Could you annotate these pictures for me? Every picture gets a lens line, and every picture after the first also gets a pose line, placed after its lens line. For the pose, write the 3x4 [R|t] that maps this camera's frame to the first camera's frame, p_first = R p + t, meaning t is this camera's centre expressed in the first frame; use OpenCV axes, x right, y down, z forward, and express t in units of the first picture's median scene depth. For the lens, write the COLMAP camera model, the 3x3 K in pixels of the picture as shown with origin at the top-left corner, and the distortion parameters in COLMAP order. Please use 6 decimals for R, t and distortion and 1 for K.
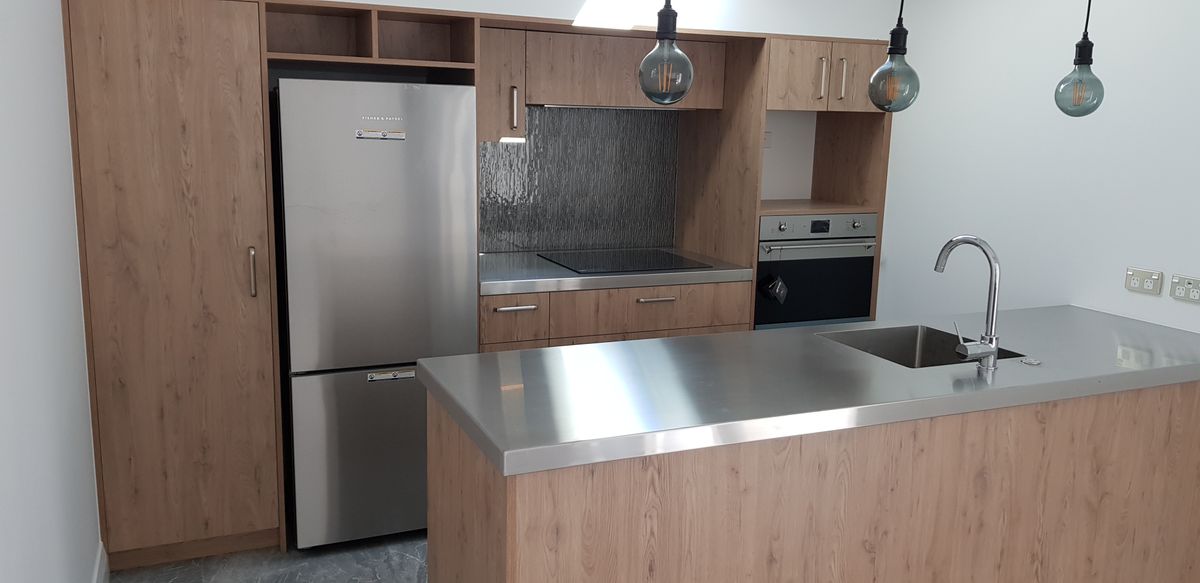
lens RADIAL K [[934.6, 0, 600.0], [0, 934.6, 291.5], [0, 0, 1]] dist [0.063654, -0.088213]
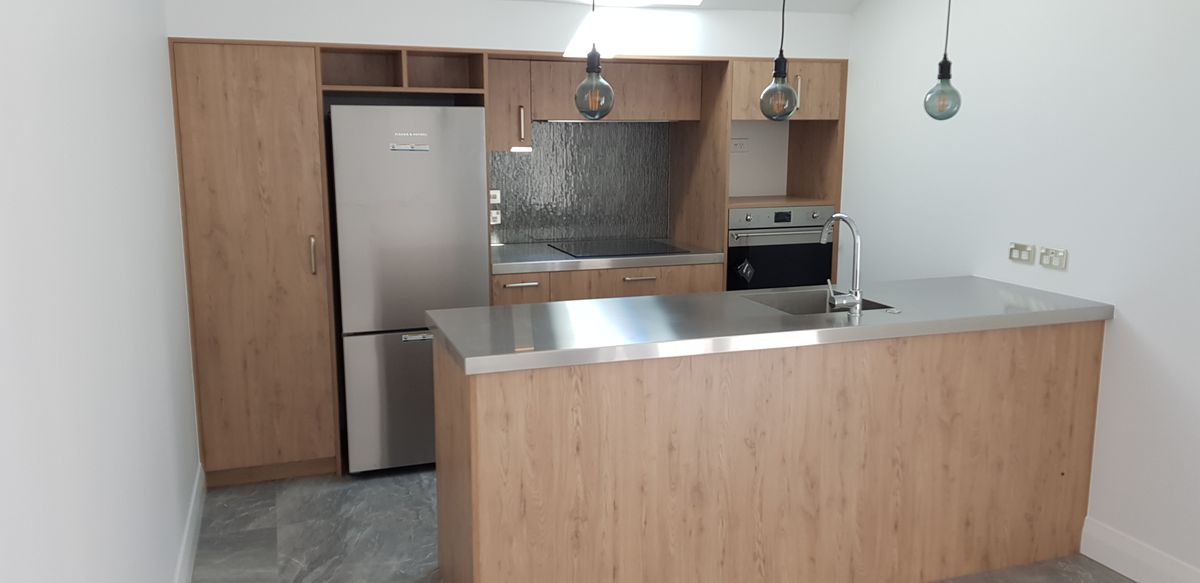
lens RADIAL K [[925.9, 0, 598.0], [0, 925.9, 295.0], [0, 0, 1]] dist [0.062871, -0.001650]
pose [[0.996668, -0.008553, -0.081114, 0.126927], [0.007991, 0.999942, -0.007248, 0.047172], [0.081171, 0.006576, 0.996678, -0.248355]]
